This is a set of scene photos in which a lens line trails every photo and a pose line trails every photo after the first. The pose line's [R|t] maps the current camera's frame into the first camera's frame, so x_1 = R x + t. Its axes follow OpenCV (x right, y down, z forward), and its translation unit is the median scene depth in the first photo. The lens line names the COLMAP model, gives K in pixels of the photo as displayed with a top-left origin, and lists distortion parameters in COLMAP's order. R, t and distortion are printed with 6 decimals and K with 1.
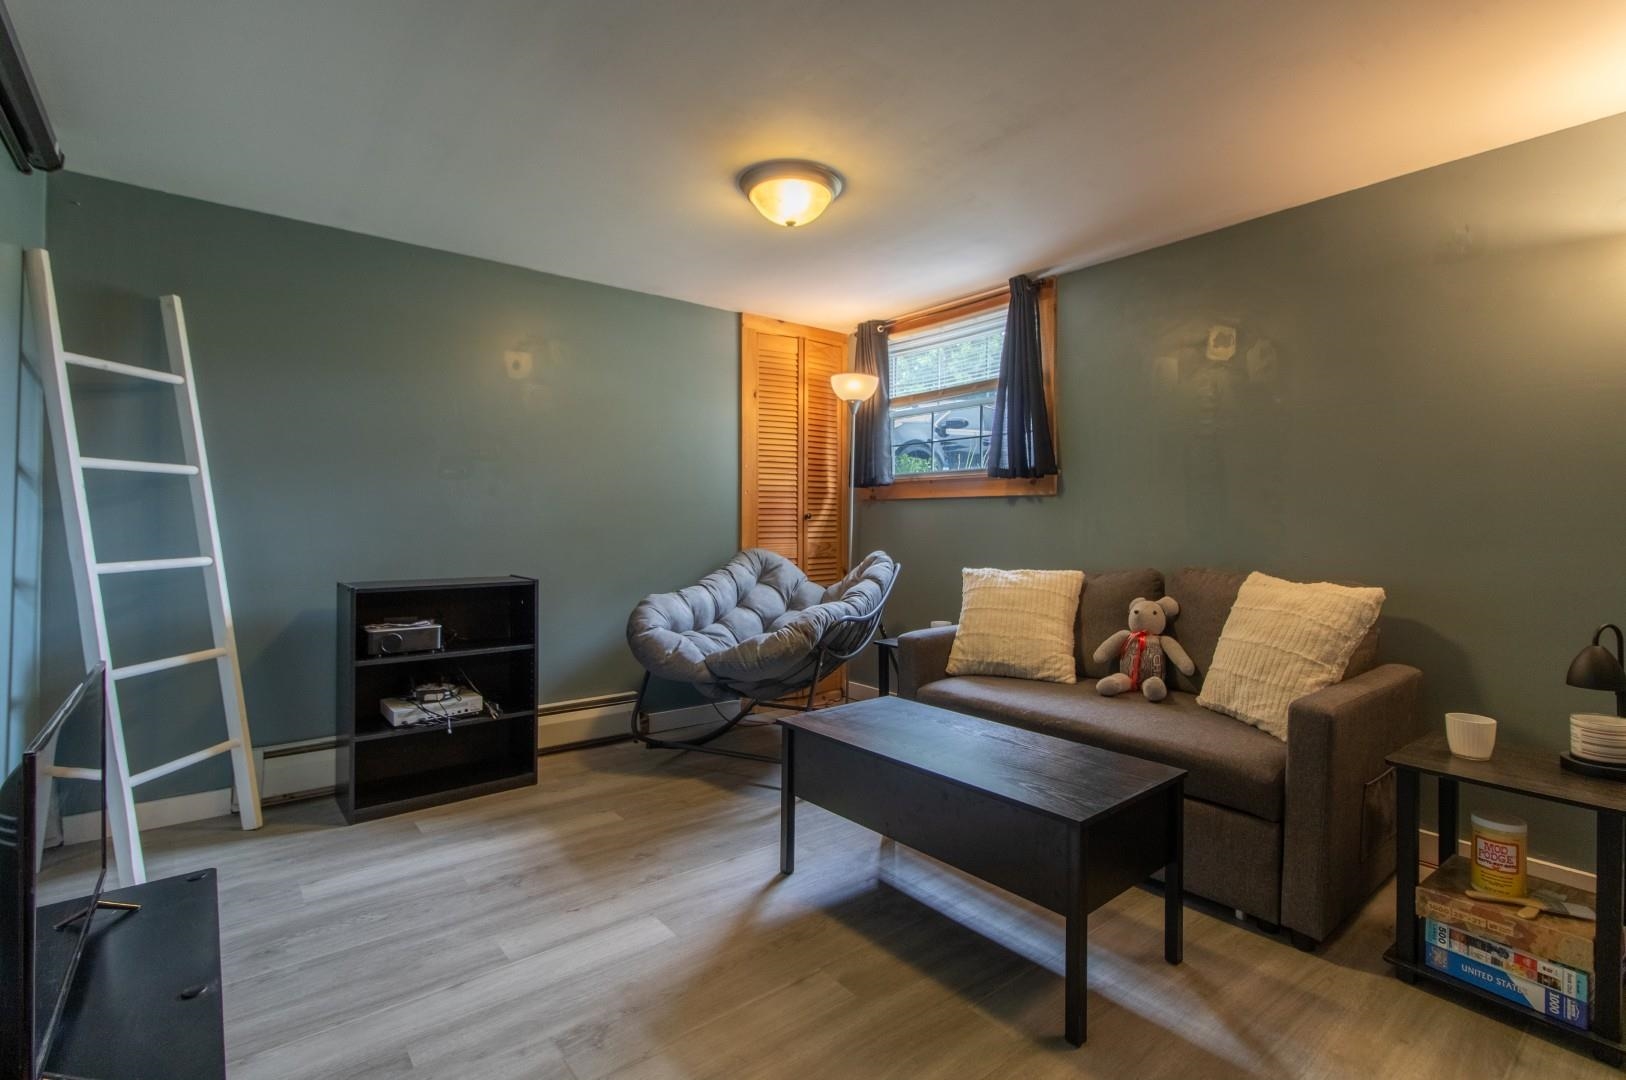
lens RADIAL K [[752.2, 0, 819.0], [0, 752.2, 505.9], [0, 0, 1]] dist [0.000150, 0.000251]
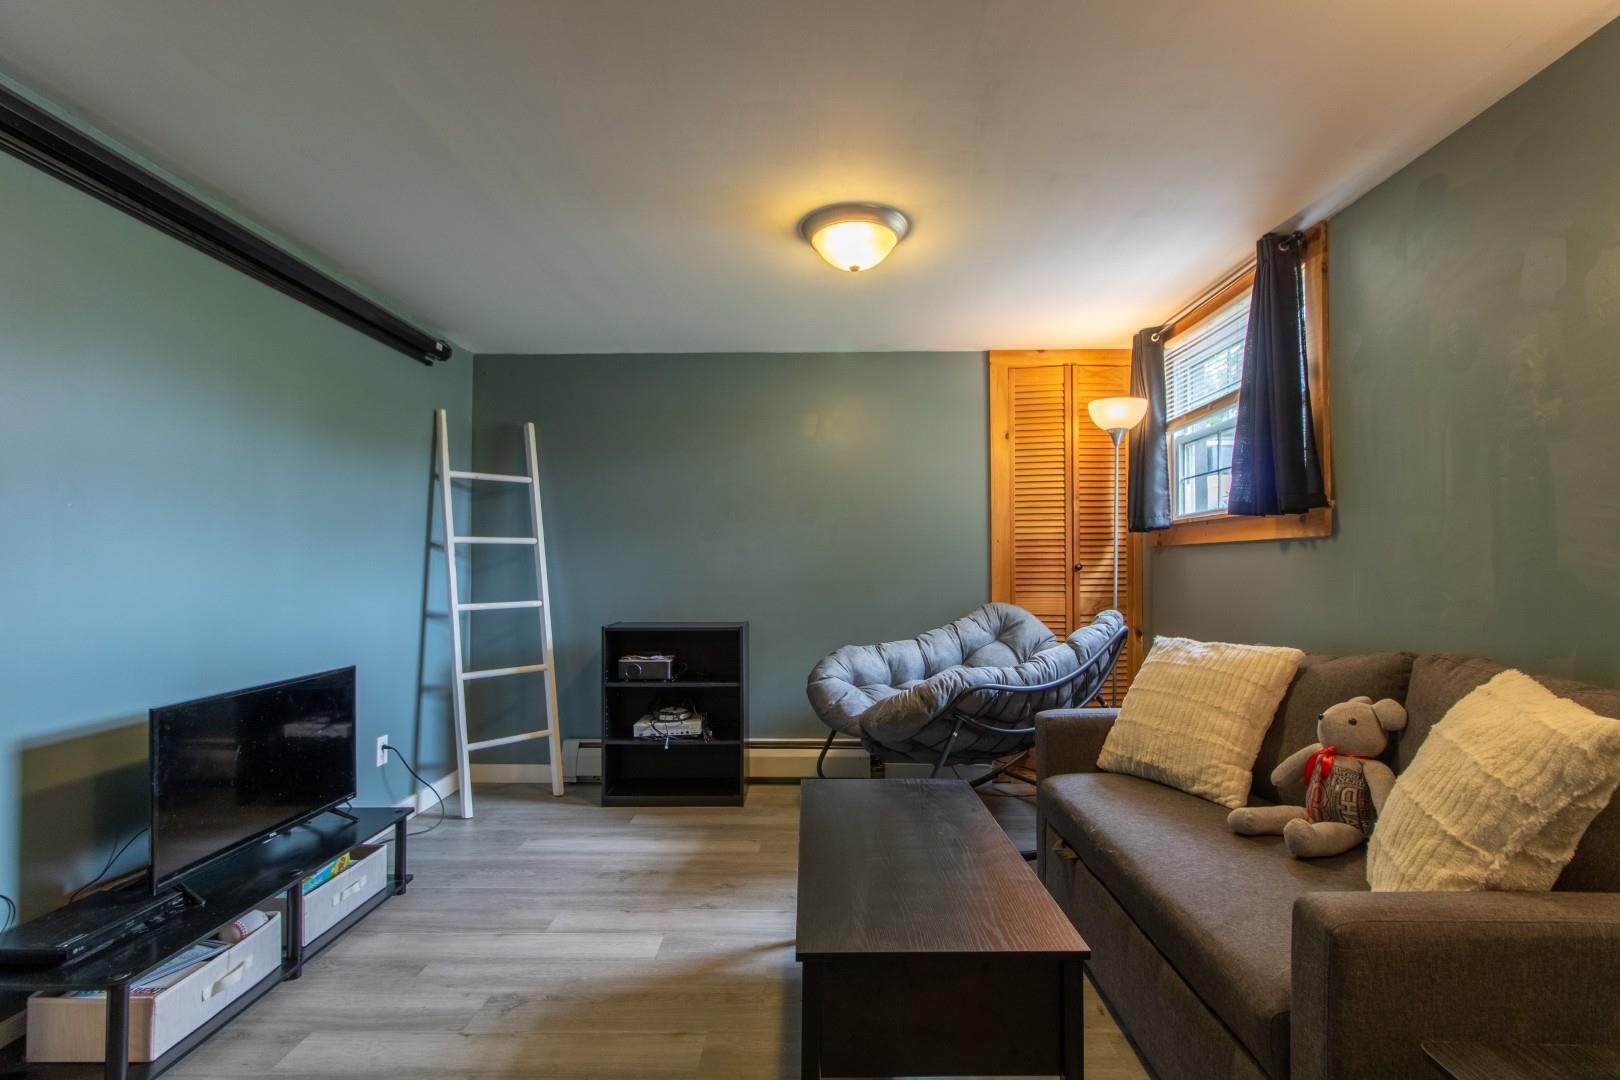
lens RADIAL K [[755.9, 0, 817.2], [0, 755.9, 543.3], [0, 0, 1]] dist [-0.000664, 0.000304]
pose [[0.769875, -0.025725, -0.637676, 0.476059], [0.018940, 0.999668, -0.017462, -0.006493], [0.637914, 0.001366, 0.770106, 0.200726]]
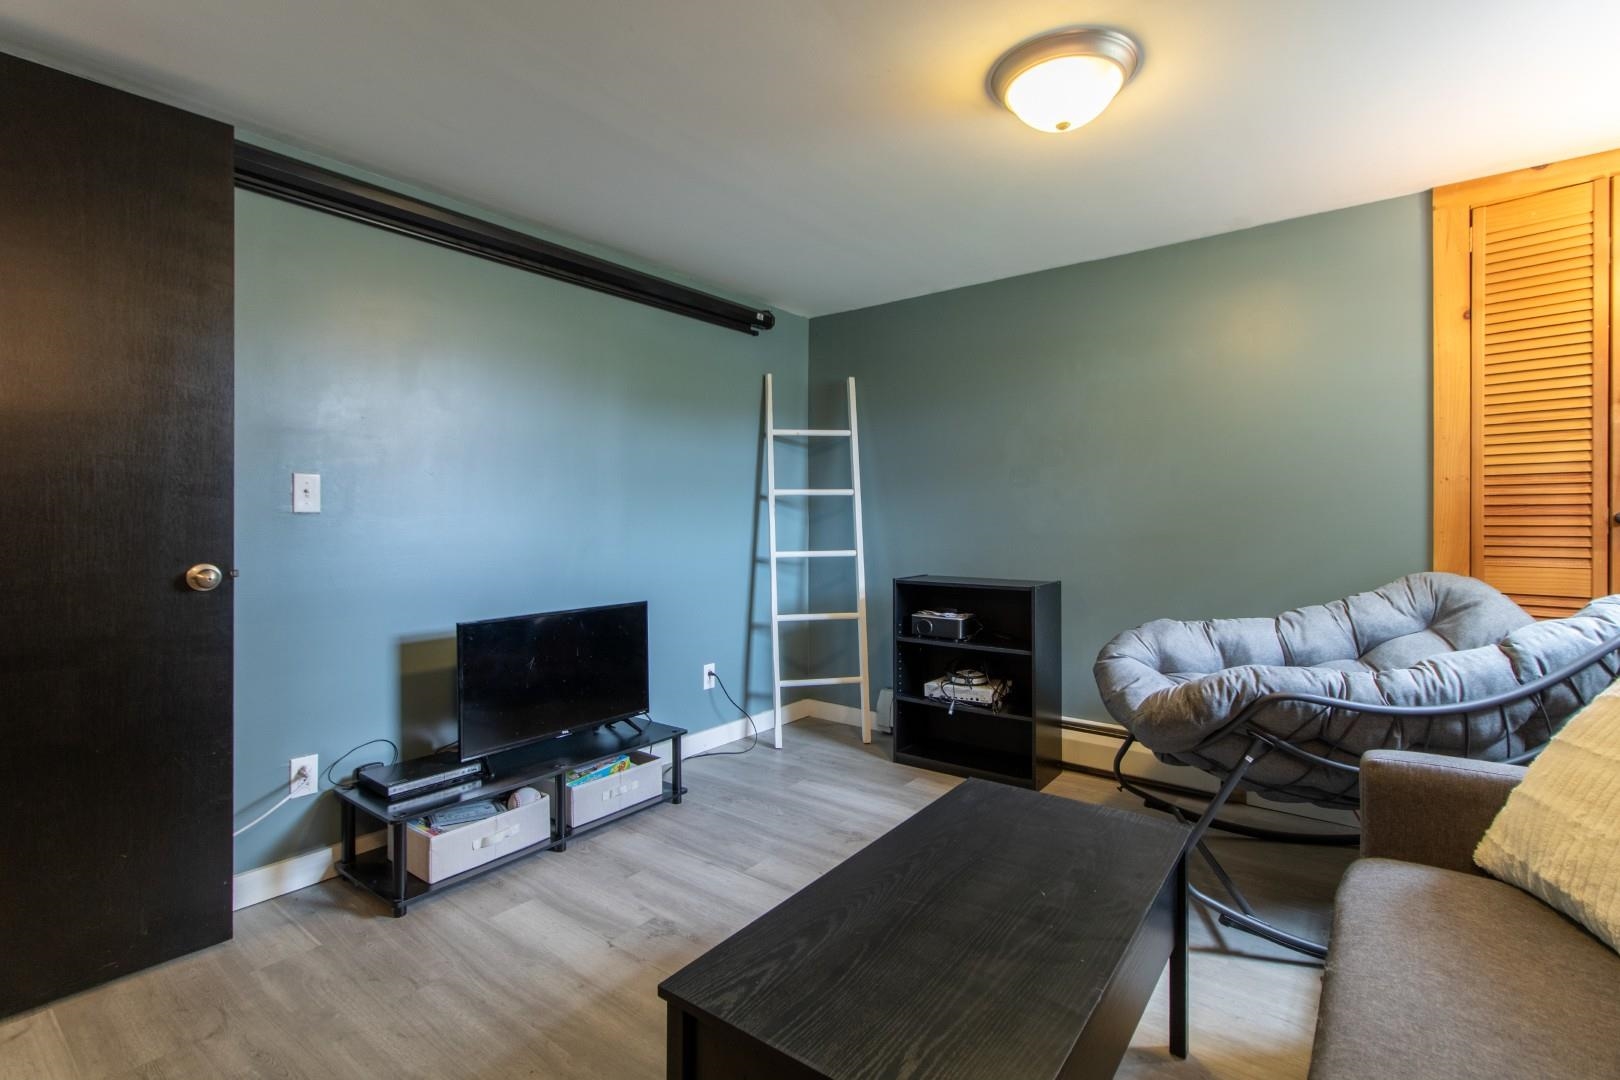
lens RADIAL K [[750.8, 0, 808.2], [0, 750.8, 514.1], [0, 0, 1]] dist [-0.001950, 0.000557]
pose [[0.227191, -0.009903, -0.973800, 0.547874], [0.022581, 0.999733, -0.004899, 0.001401], [0.973588, -0.020876, 0.227354, 0.521597]]
